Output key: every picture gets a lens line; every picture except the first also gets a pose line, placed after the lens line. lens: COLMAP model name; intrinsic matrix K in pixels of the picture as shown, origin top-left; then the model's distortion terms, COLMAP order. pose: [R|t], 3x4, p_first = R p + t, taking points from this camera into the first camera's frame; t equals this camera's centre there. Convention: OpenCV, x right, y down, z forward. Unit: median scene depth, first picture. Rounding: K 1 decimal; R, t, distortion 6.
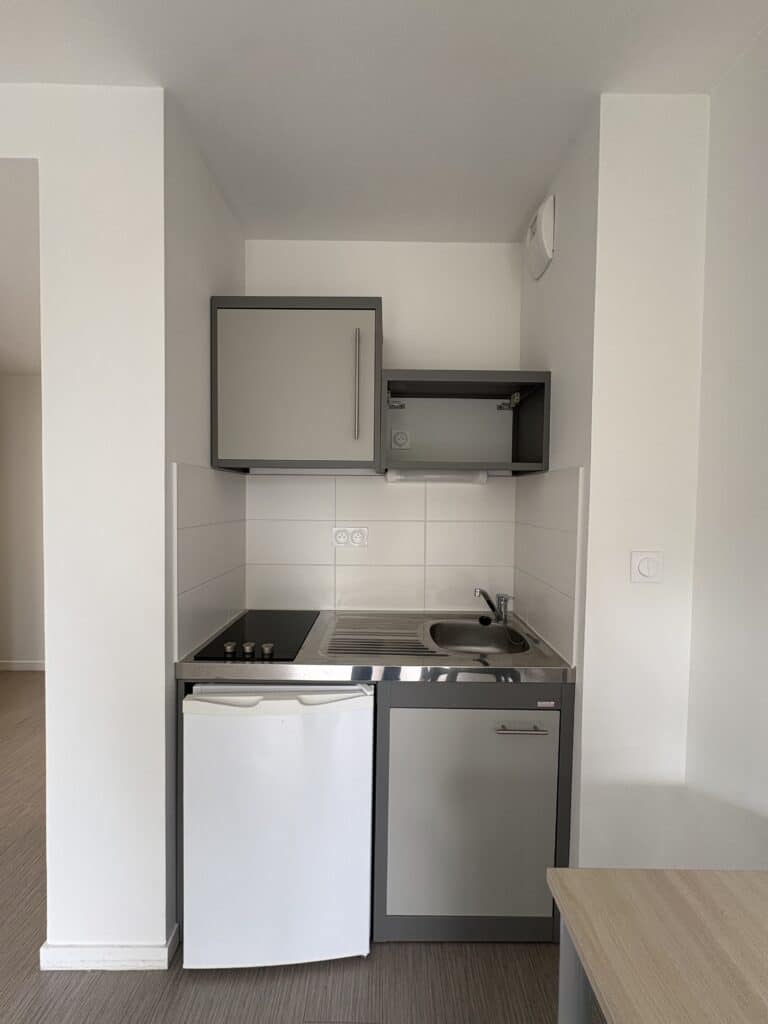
lens RADIAL K [[409.2, 0, 384.0], [0, 409.2, 512.0], [0, 0, 1]] dist [-0.003633, -0.000181]
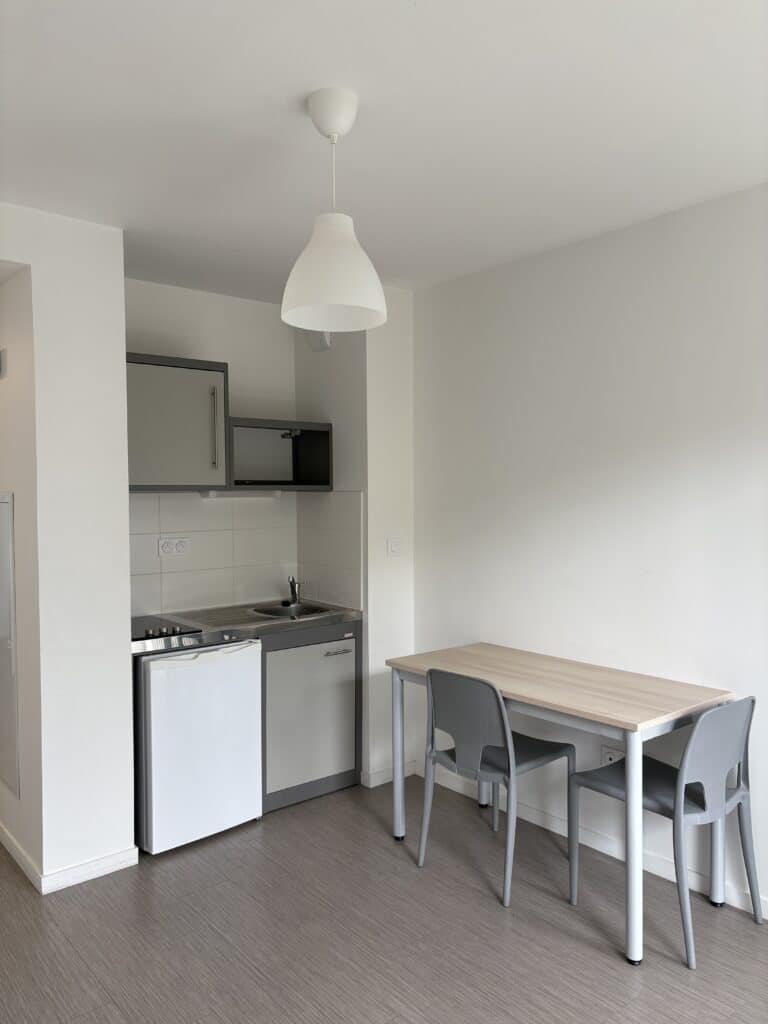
lens RADIAL K [[777.5, 0, 384.0], [0, 777.5, 512.0], [0, 0, 1]] dist [0.006266, 0.000127]
pose [[0.767738, -0.033512, 0.639887, -1.262084], [0.032940, 0.999375, 0.012818, -0.054071], [-0.639917, 0.011237, 0.768362, -1.281971]]
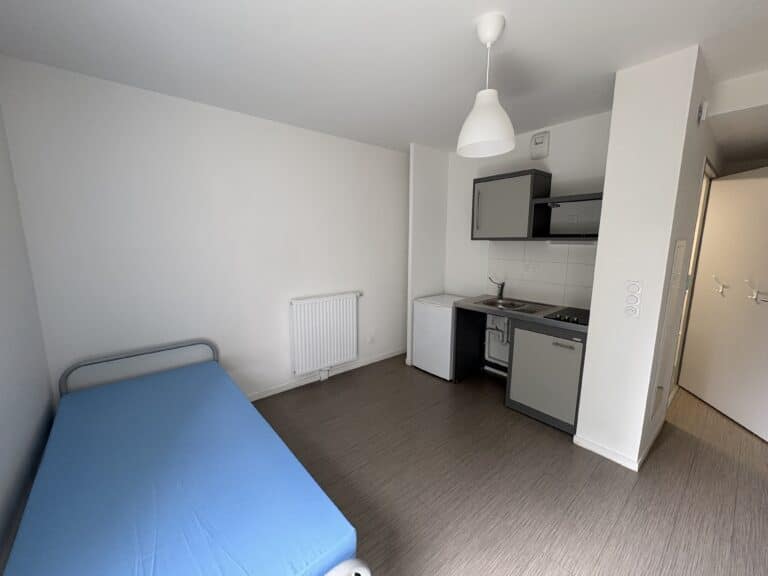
lens RADIAL K [[306.9, 0, 384.0], [0, 306.9, 288.0], [0, 0, 1]] dist [-0.003633, -0.000181]
pose [[0.642671, 0.100220, -0.759559, 0.864139], [-0.002331, 0.991658, 0.128872, -0.059381], [0.766138, -0.081052, 0.637544, -0.882659]]
